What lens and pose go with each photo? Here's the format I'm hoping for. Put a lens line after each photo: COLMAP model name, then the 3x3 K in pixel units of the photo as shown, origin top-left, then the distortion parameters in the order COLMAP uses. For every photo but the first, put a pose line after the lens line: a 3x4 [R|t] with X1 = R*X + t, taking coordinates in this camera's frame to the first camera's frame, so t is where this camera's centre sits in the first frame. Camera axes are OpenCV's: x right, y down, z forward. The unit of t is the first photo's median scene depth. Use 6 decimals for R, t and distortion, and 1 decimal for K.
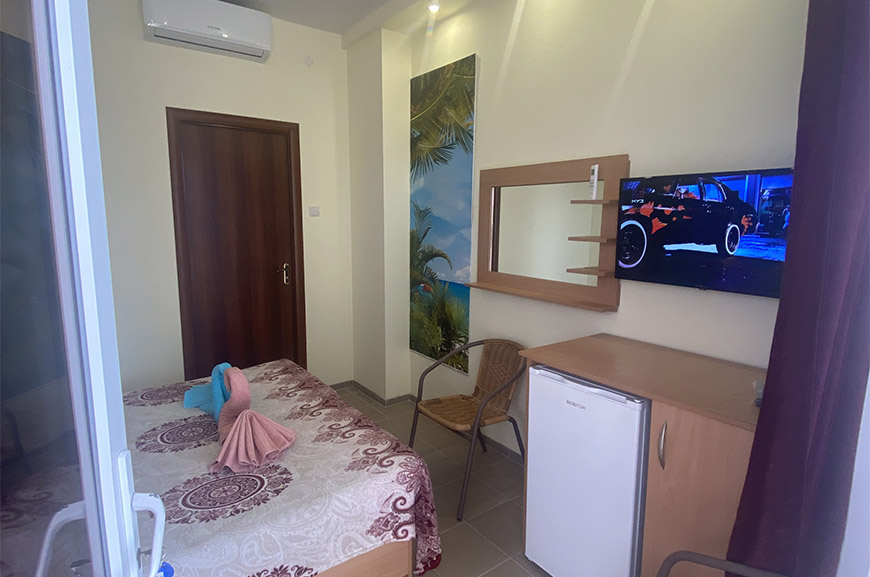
lens RADIAL K [[465.2, 0, 436.2], [0, 465.2, 290.5], [0, 0, 1]] dist [0.040511, -0.037450]
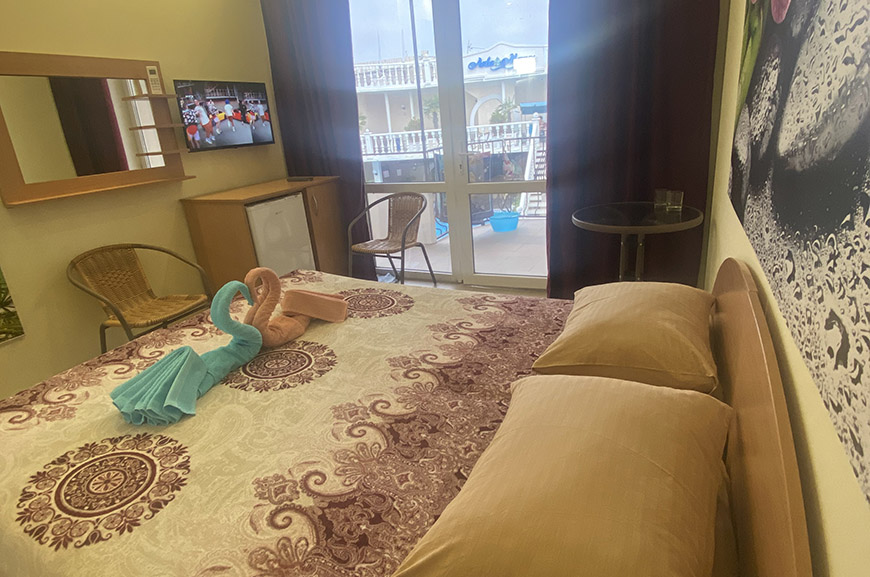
lens RADIAL K [[465.2, 0, 438.3], [0, 465.2, 266.2], [0, 0, 1]] dist [0.040511, -0.037450]
pose [[-0.463534, -0.233598, 0.854733, -0.853255], [0.217041, 0.905305, 0.365124, -0.048883], [-0.859086, 0.354759, -0.368940, 0.670951]]
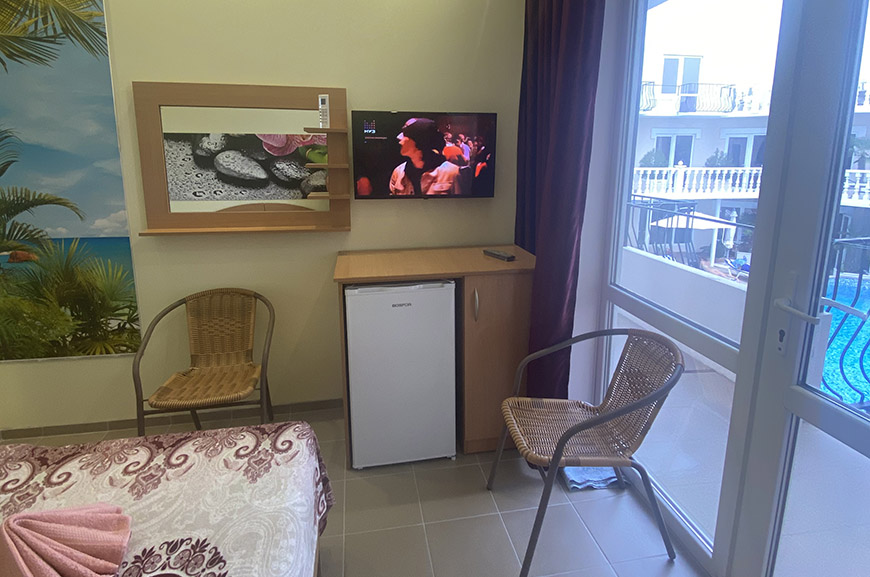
lens RADIAL K [[465.2, 0, 439.0], [0, 465.2, 246.2], [0, 0, 1]] dist [0.040511, -0.037450]
pose [[0.438767, -0.178155, 0.880763, -0.366052], [0.142313, 0.981556, 0.127647, -0.020677], [-0.887260, 0.069337, 0.456029, 0.208388]]
